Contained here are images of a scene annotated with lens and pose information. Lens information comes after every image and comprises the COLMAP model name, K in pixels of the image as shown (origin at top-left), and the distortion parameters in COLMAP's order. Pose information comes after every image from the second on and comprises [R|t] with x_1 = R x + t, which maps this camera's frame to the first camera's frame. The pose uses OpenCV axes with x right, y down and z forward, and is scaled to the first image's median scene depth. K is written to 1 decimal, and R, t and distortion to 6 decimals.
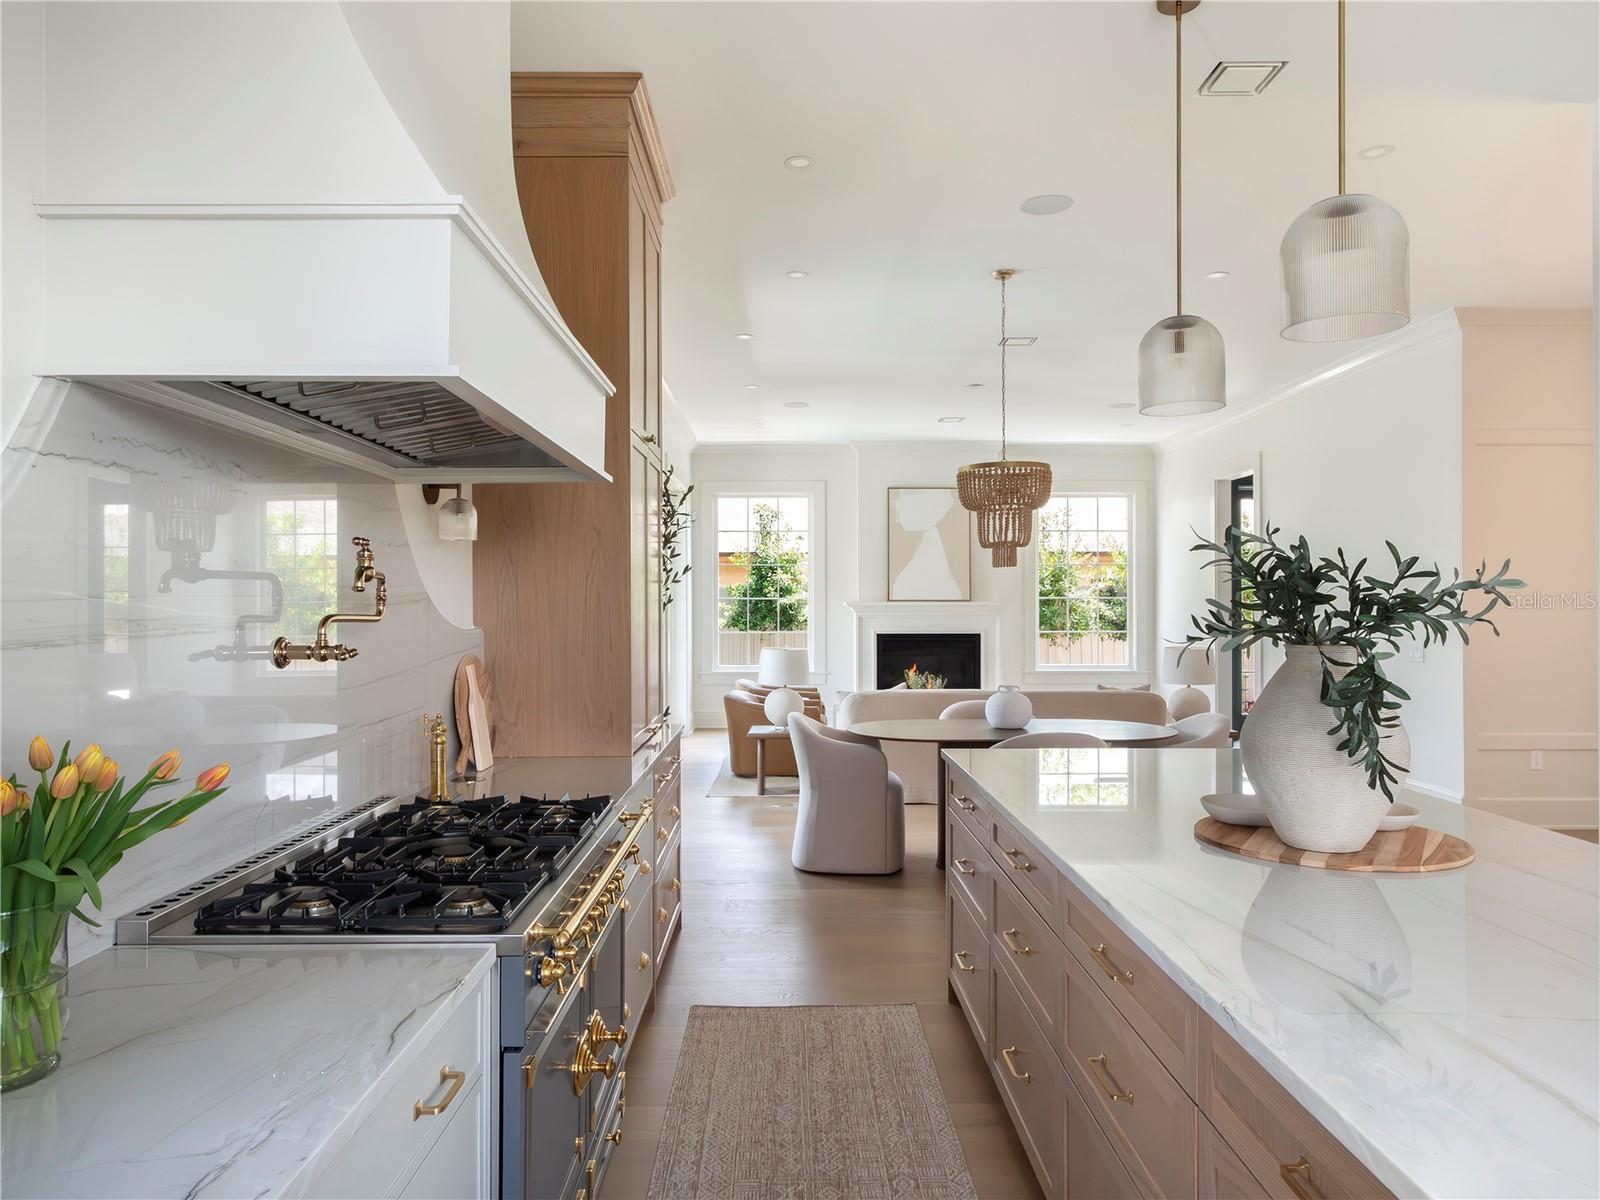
lens RADIAL K [[1056.8, 0, 800.0], [0, 1056.8, 600.0], [0, 0, 1]] dist [-0.000363, 0.001771]
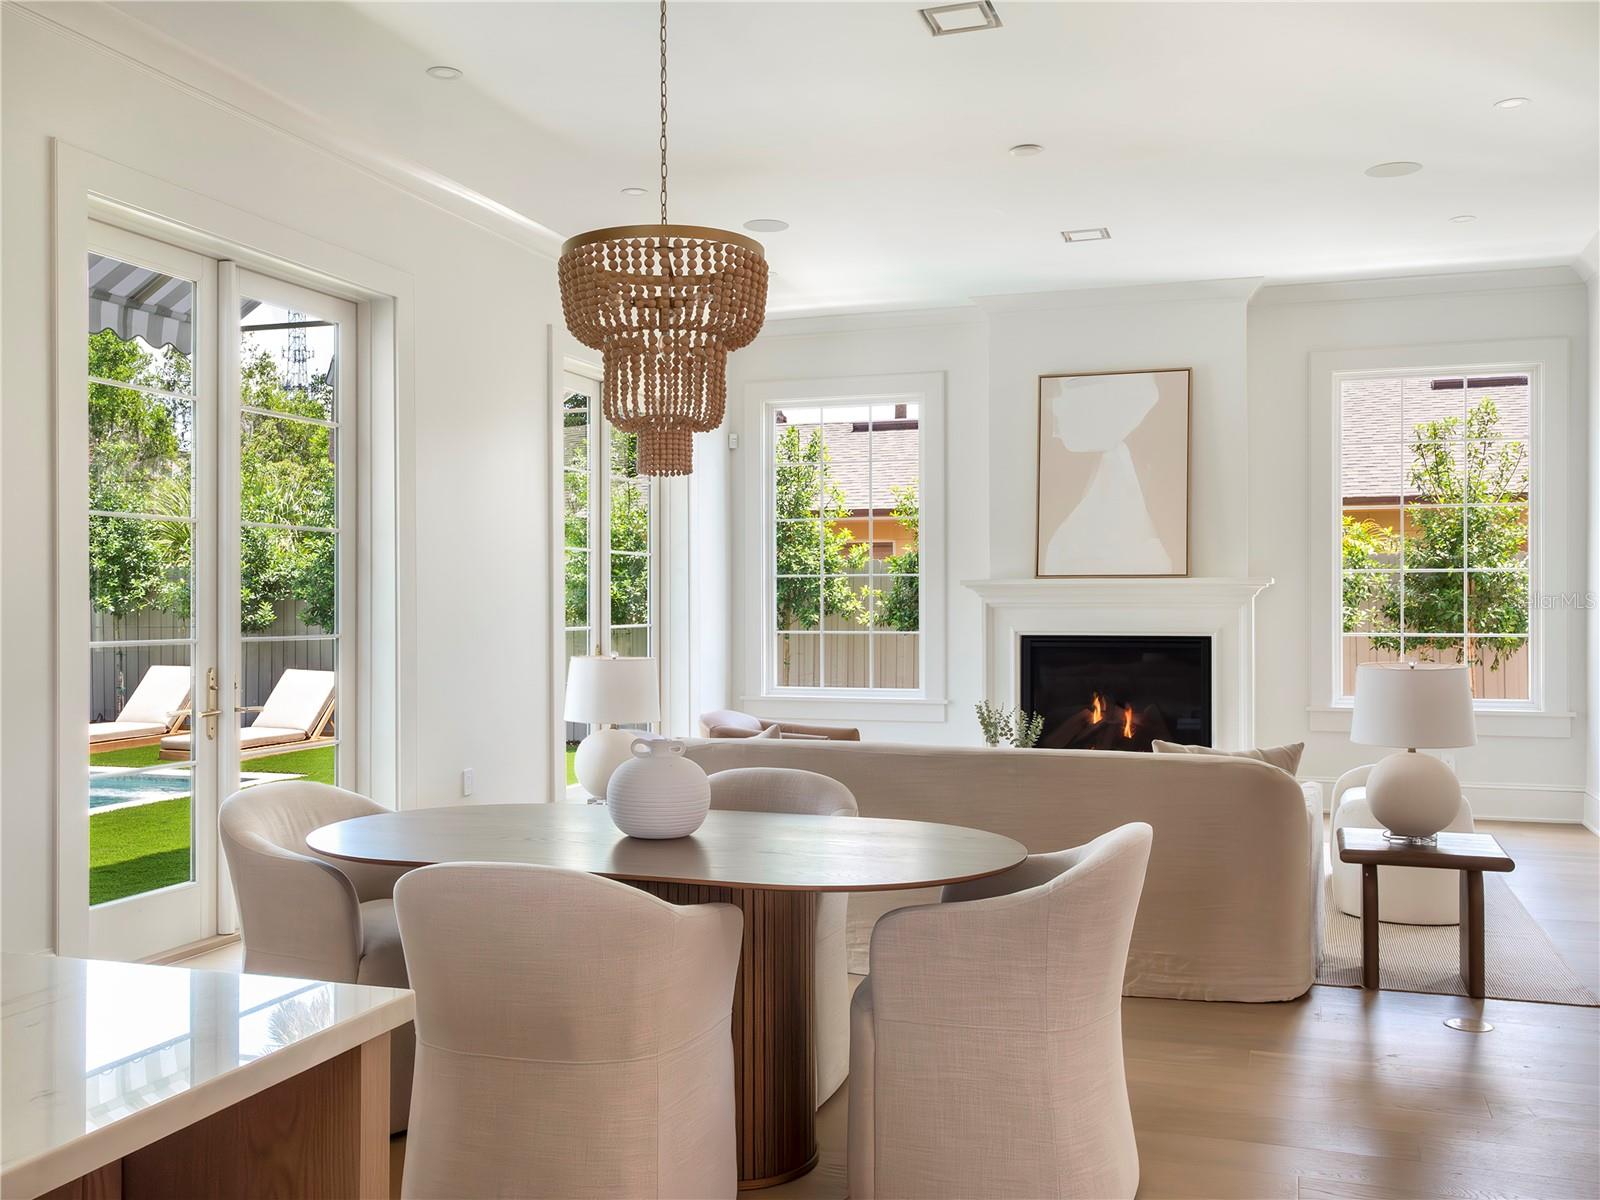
lens RADIAL K [[1477.1, 0, 800.0], [0, 1477.1, 600.0], [0, 0, 1]] dist [0.036444, 0.002421]
pose [[0.942392, -0.000153, -0.334511, 0.644853], [0.001455, 0.999992, 0.003642, 0.027824], [0.334508, -0.003919, 0.942385, 0.605420]]
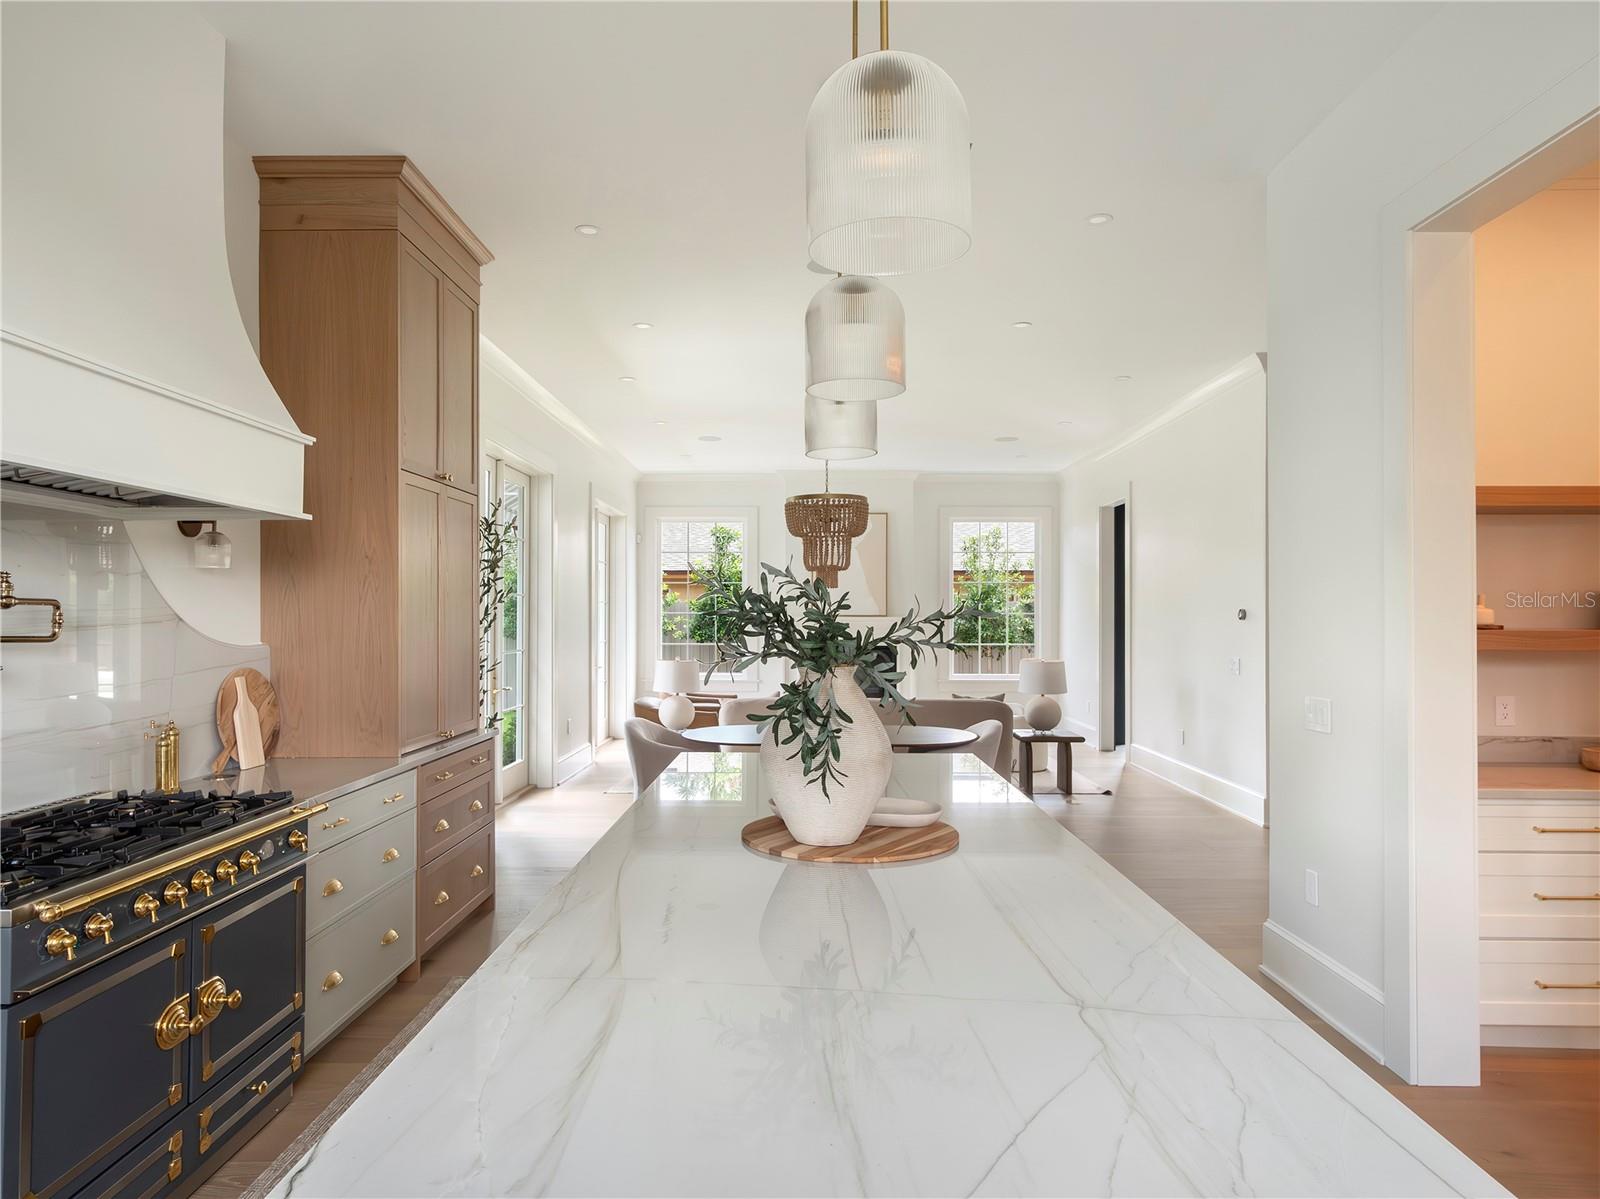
lens RADIAL K [[971.0, 0, 802.3], [0, 971.0, 613.9], [0, 0, 1]] dist [0.000599, 0.001554]
pose [[0.999819, 0.003004, -0.018763, 0.261573], [-0.002971, 0.999994, 0.001802, -0.008640], [0.018768, -0.001746, 0.999822, -0.032230]]
